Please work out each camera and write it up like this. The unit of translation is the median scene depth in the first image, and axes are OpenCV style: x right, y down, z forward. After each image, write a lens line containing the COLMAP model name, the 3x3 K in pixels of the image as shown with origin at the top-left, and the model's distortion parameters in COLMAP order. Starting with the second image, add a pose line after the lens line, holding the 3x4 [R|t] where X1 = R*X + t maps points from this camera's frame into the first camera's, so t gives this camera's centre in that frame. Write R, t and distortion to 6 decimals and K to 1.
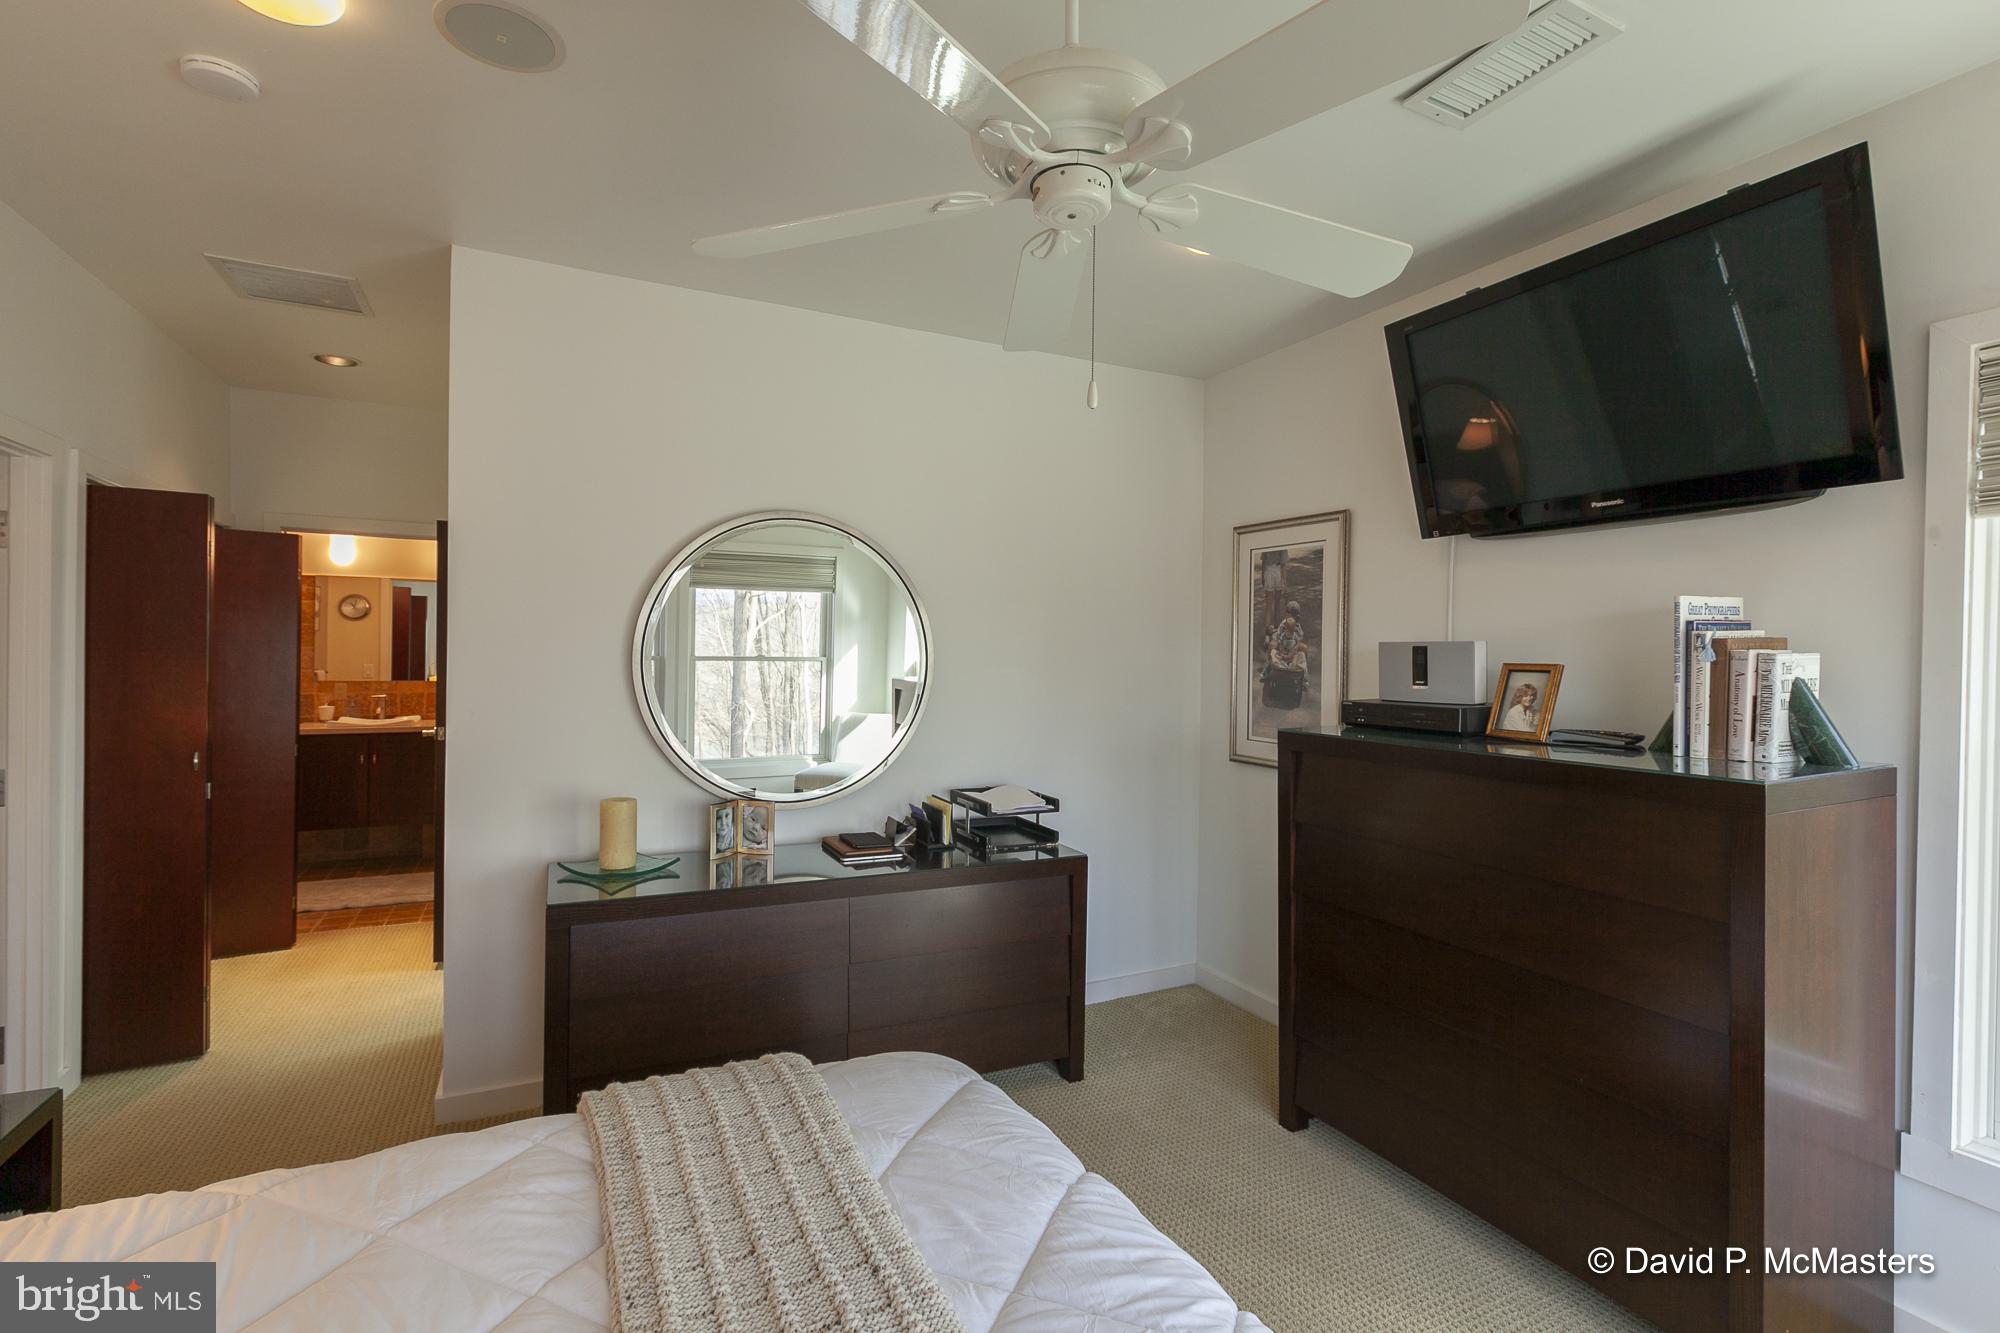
lens RADIAL K [[897.3, 0, 997.4], [0, 897.3, 651.5], [0, 0, 1]] dist [0.004604, 0.000186]
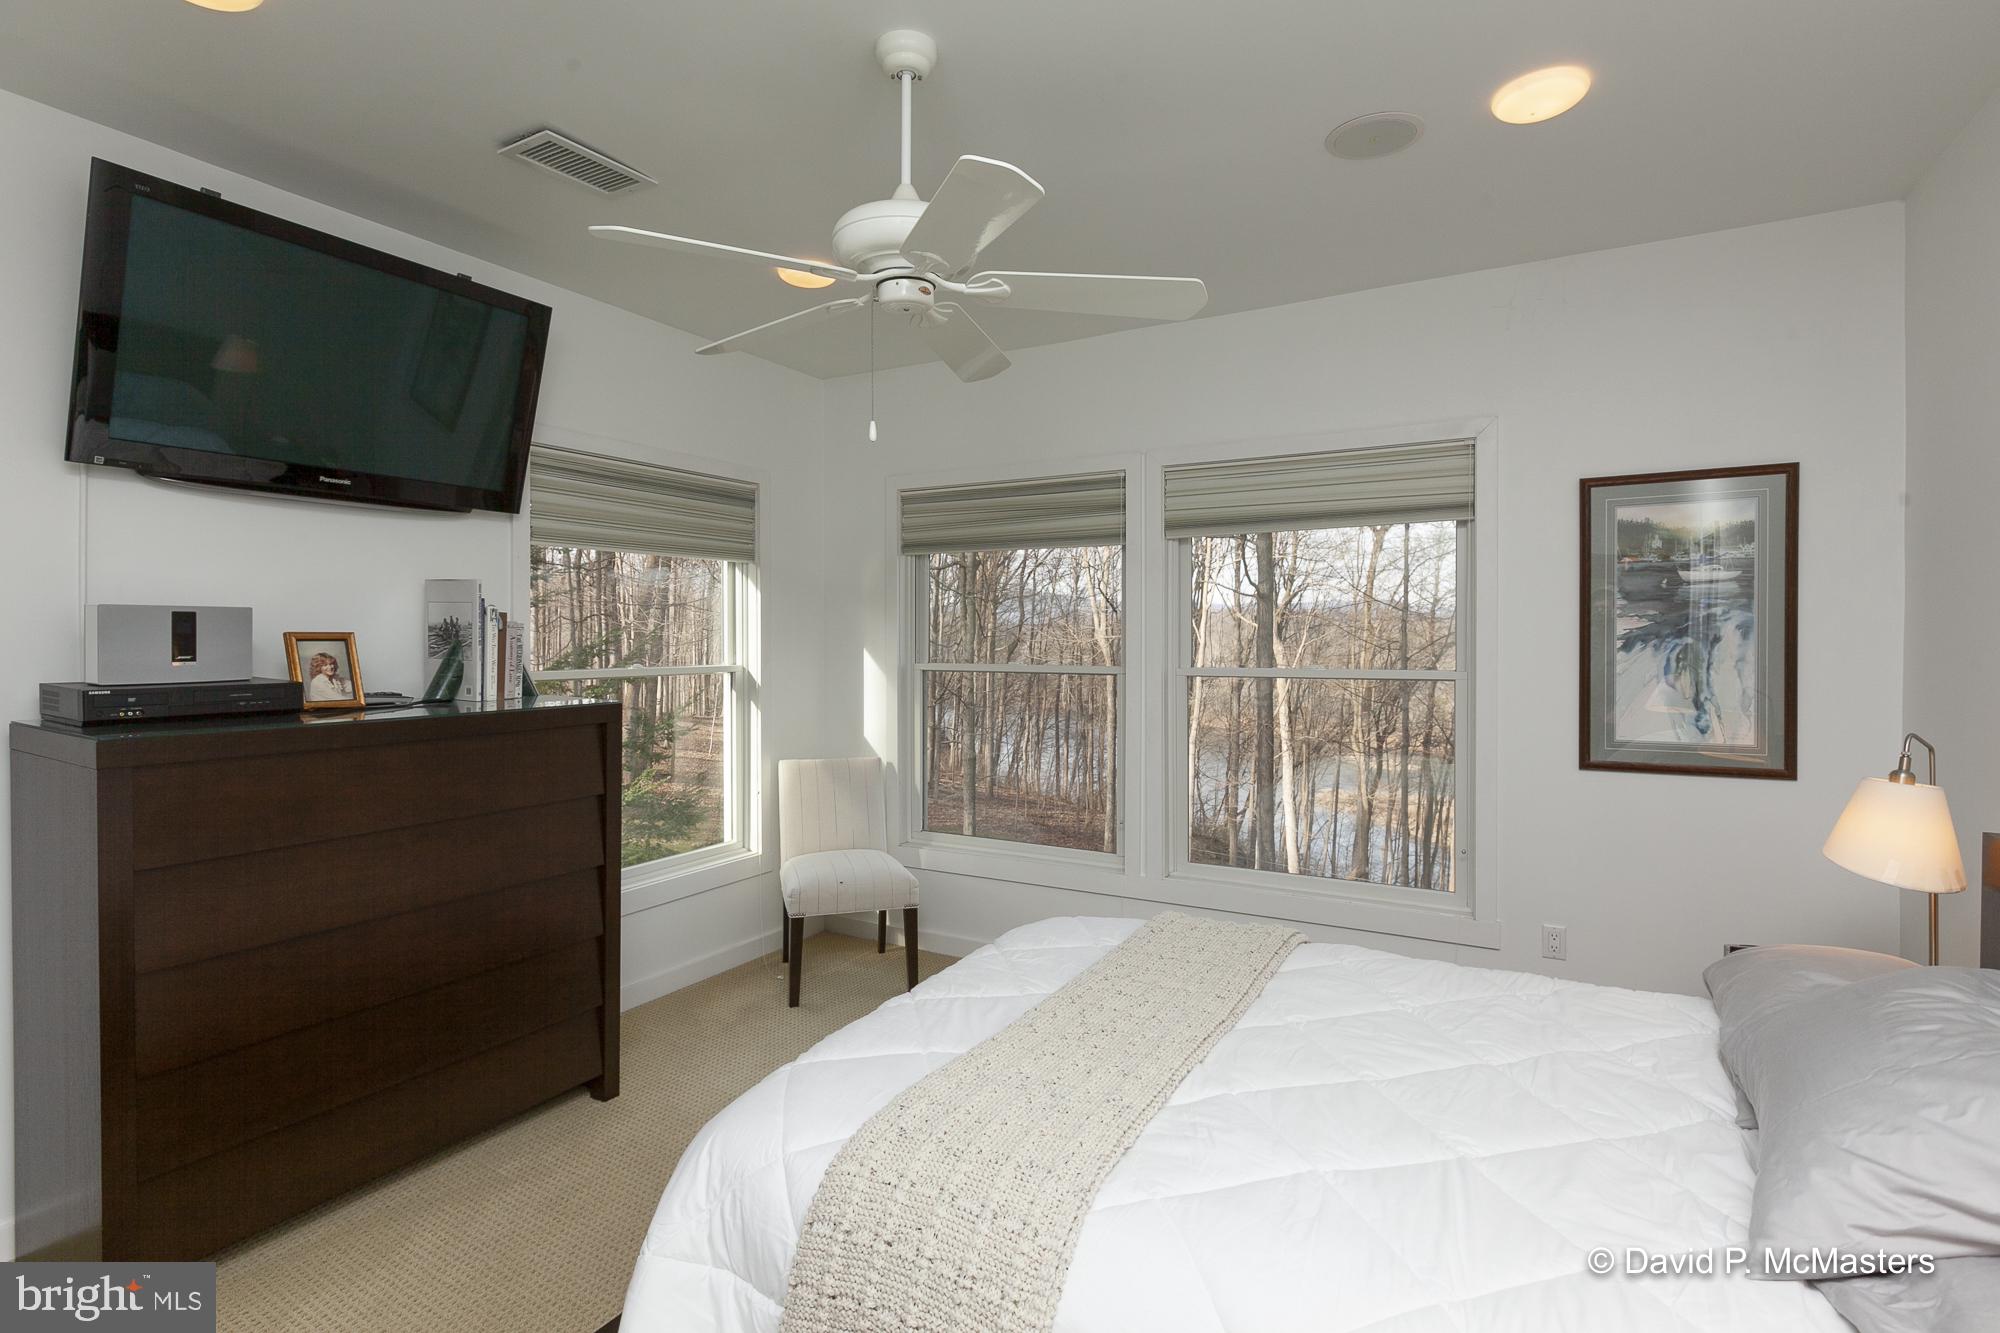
lens RADIAL K [[959.2, 0, 999.1], [0, 959.2, 653.0], [0, 0, 1]] dist [0.000234, -0.000706]
pose [[-0.568037, -0.010848, 0.822932, -0.689615], [0.012968, 0.999671, 0.022129, 0.022703], [-0.822901, 0.023242, -0.567709, 0.986337]]
